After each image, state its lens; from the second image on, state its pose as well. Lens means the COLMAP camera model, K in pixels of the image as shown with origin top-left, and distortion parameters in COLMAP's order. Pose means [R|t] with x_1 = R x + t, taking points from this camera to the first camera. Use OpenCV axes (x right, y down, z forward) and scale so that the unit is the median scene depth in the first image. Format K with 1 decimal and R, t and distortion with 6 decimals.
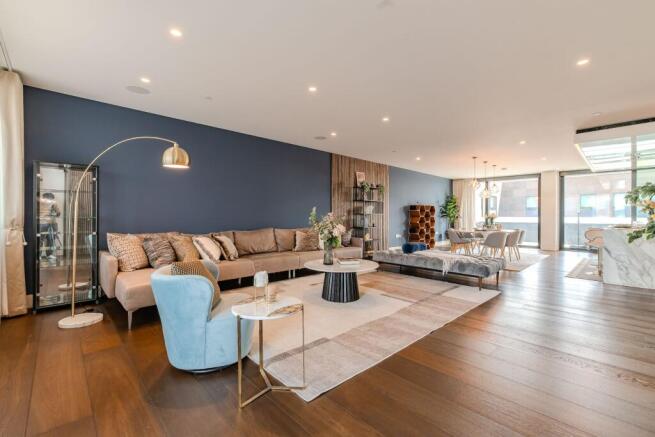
lens RADIAL K [[283.4, 0, 326.5], [0, 283.4, 216.8], [0, 0, 1]] dist [0.000221, 0.000137]
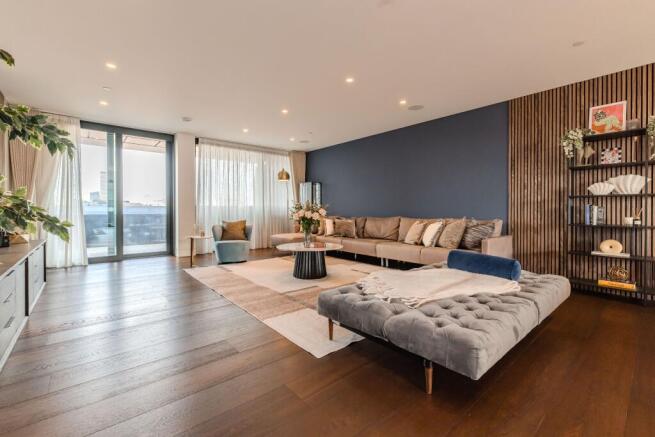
lens RADIAL K [[285.7, 0, 327.4], [0, 285.7, 212.5], [0, 0, 1]] dist [0.000213, 0.000593]
pose [[-0.053923, 0.010149, -0.998494, 0.877562], [0.002046, 0.999947, 0.010053, 0.016479], [0.998543, -0.001501, -0.053941, 0.841735]]
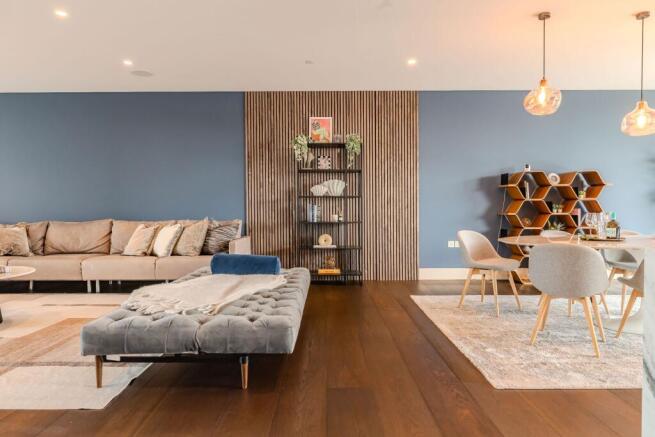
lens RADIAL K [[401.8, 0, 327.5], [0, 401.8, 218.5], [0, 0, 1]] dist [0.000199, -0.000352]
pose [[0.726228, 0.014998, -0.687290, 0.935151], [0.005314, 0.999610, 0.027428, 0.015292], [0.687433, -0.023571, 0.725865, 0.679799]]
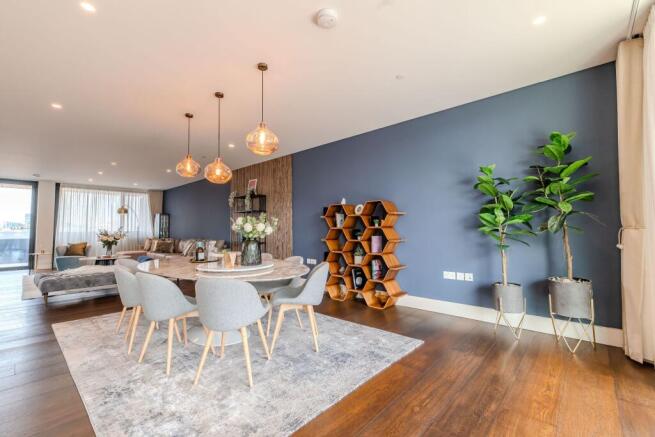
lens RADIAL K [[285.7, 0, 327.4], [0, 285.7, 212.5], [0, 0, 1]] dist [0.000213, 0.000593]
pose [[0.065450, -0.059115, -0.996103, 1.478398], [0.012712, 0.998212, -0.058405, 0.002602], [0.997775, -0.008840, 0.066084, 1.706893]]
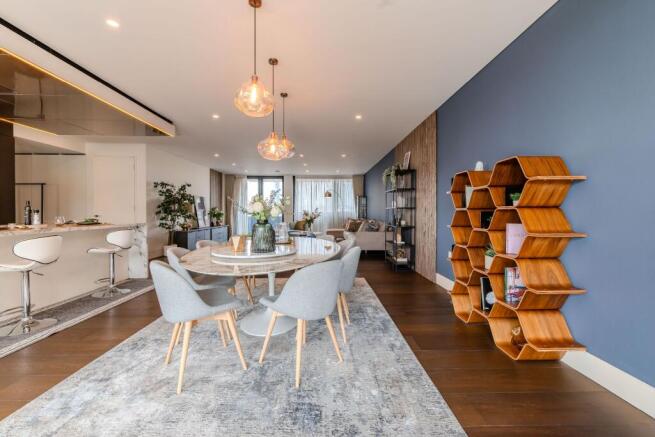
lens RADIAL K [[285.7, 0, 327.4], [0, 285.7, 212.5], [0, 0, 1]] dist [0.000213, 0.000593]
pose [[-0.677464, 0.001591, -0.735554, 1.198778], [0.002865, 0.999996, -0.000476, 0.005551], [0.735550, -0.002430, -0.677466, 1.978597]]
